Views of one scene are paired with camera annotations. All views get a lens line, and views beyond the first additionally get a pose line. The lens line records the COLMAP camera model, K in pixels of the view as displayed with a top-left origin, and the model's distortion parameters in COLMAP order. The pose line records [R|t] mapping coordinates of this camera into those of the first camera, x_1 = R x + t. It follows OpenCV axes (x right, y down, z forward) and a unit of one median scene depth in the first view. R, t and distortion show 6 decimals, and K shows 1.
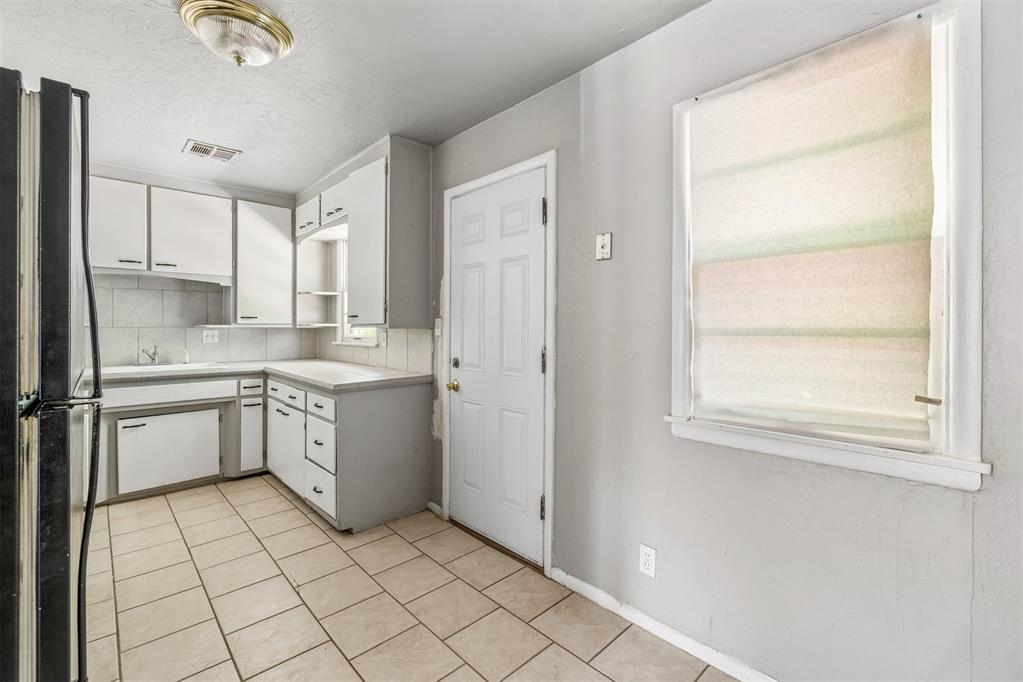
lens RADIAL K [[440.5, 0, 510.3], [0, 440.5, 328.9], [0, 0, 1]] dist [-0.006981, 0.000264]
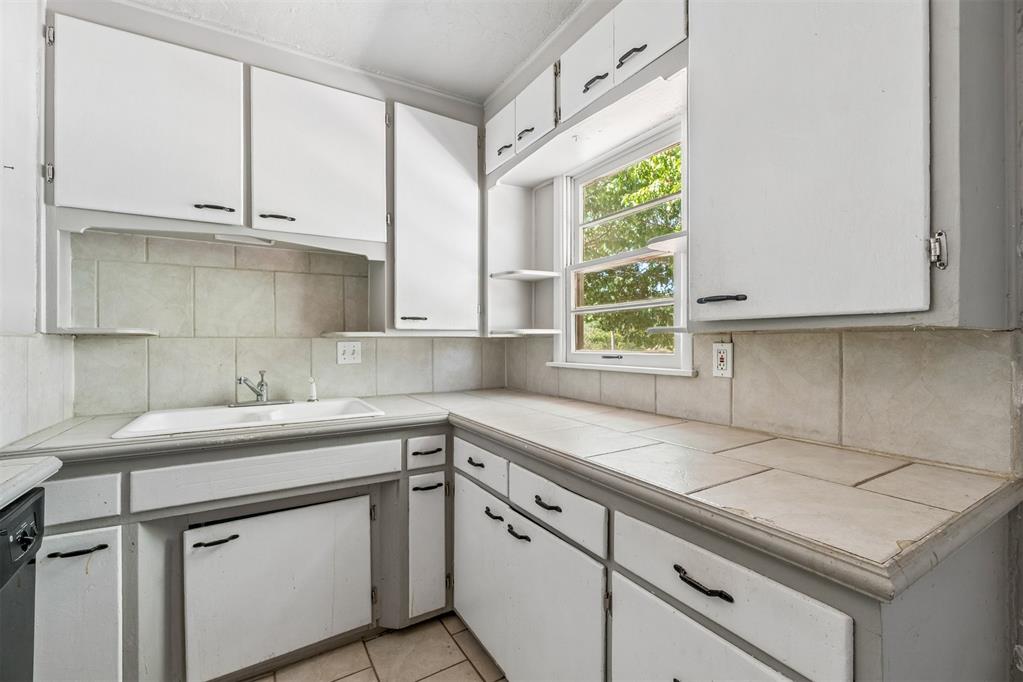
lens RADIAL K [[439.9, 0, 513.8], [0, 439.9, 341.1], [0, 0, 1]] dist [-0.001494, -0.000215]
pose [[0.979189, -0.005964, -0.202865, -0.387723], [0.005441, 0.999980, -0.003137, 0.005345], [0.202879, 0.001968, 0.979202, 0.523186]]
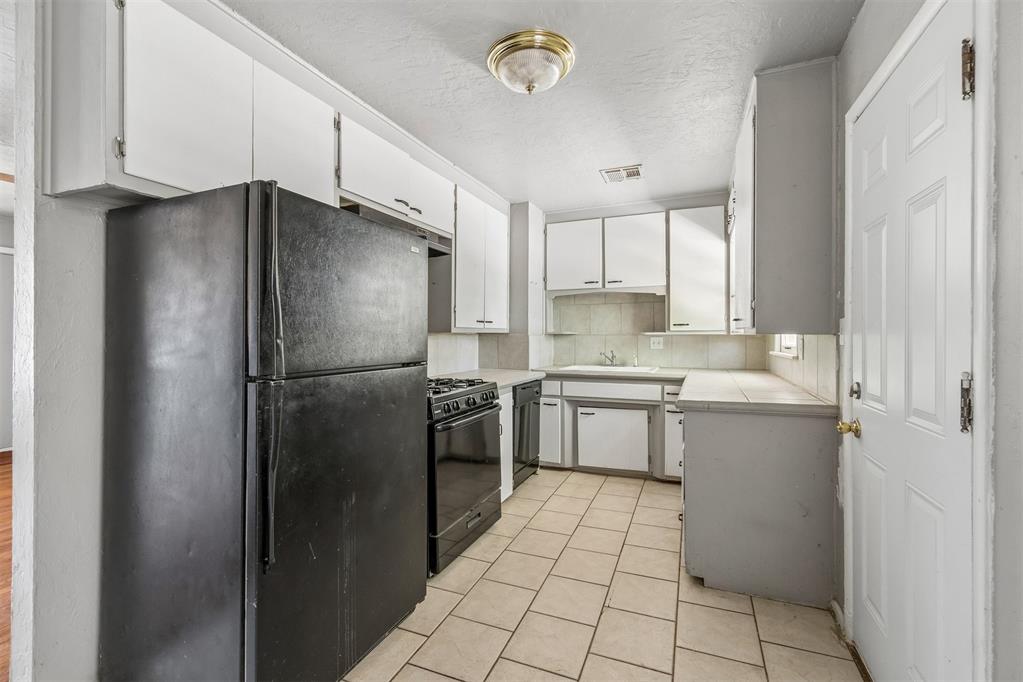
lens RADIAL K [[443.4, 0, 513.5], [0, 443.4, 335.8], [0, 0, 1]] dist [-0.000838, 0.000395]
pose [[0.416310, -0.002204, -0.909220, 0.180496], [0.000666, 0.999998, -0.002119, 0.001507], [0.909222, 0.000277, 0.416311, 0.246763]]
